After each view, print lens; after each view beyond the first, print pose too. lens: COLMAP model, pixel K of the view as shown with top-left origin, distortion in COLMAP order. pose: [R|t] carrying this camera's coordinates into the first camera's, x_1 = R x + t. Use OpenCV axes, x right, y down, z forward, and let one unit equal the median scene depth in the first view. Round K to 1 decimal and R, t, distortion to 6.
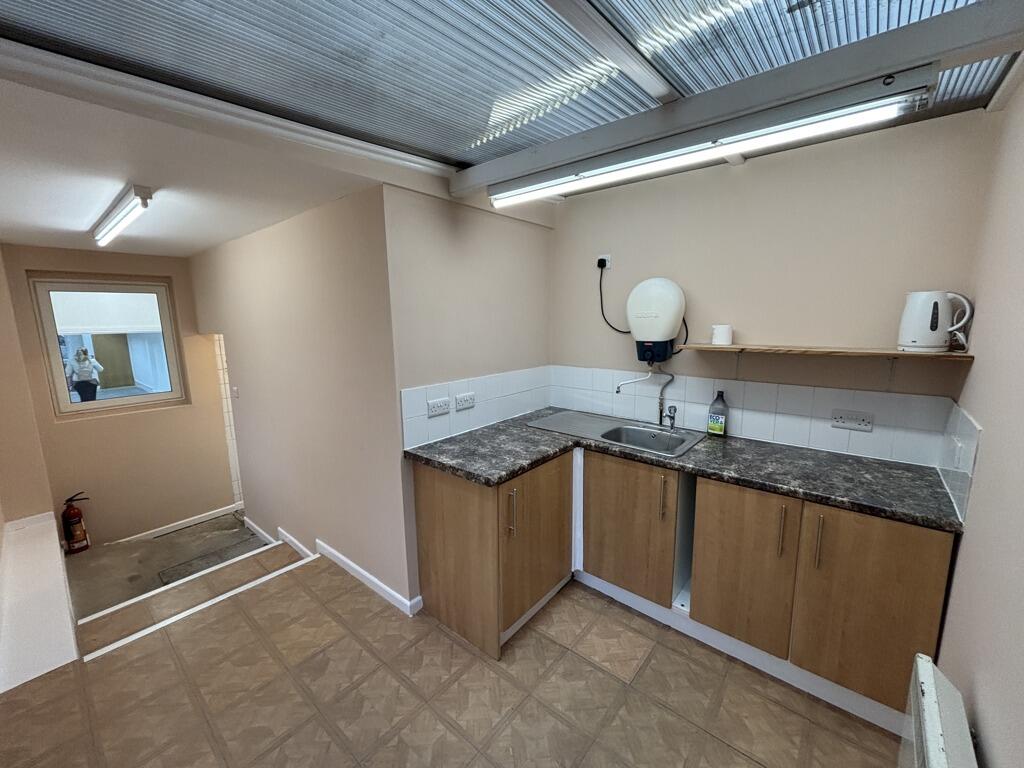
lens RADIAL K [[410.8, 0, 512.0], [0, 410.8, 384.0], [0, 0, 1]] dist [0.001819, -0.000184]
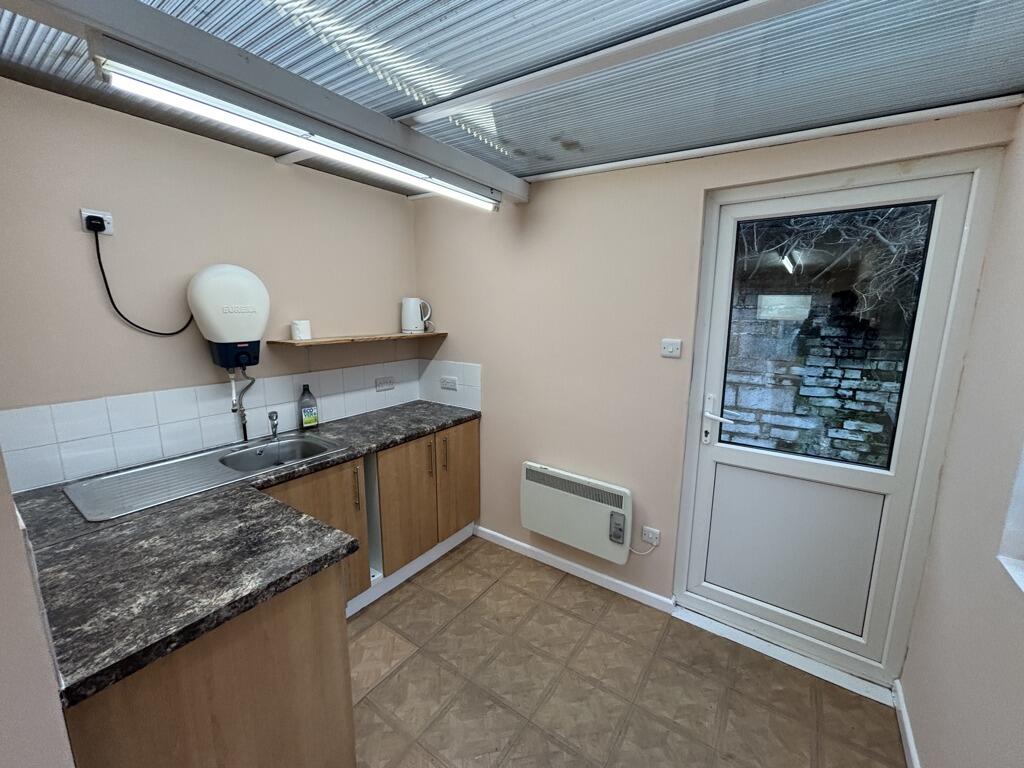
lens RADIAL K [[410.8, 0, 512.0], [0, 410.8, 384.0], [0, 0, 1]] dist [0.001819, -0.000184]
pose [[-0.088077, -0.167155, 0.981988, -0.629717], [0.168116, 0.969184, 0.180055, -0.095093], [-0.981825, 0.180946, -0.057262, 0.631751]]
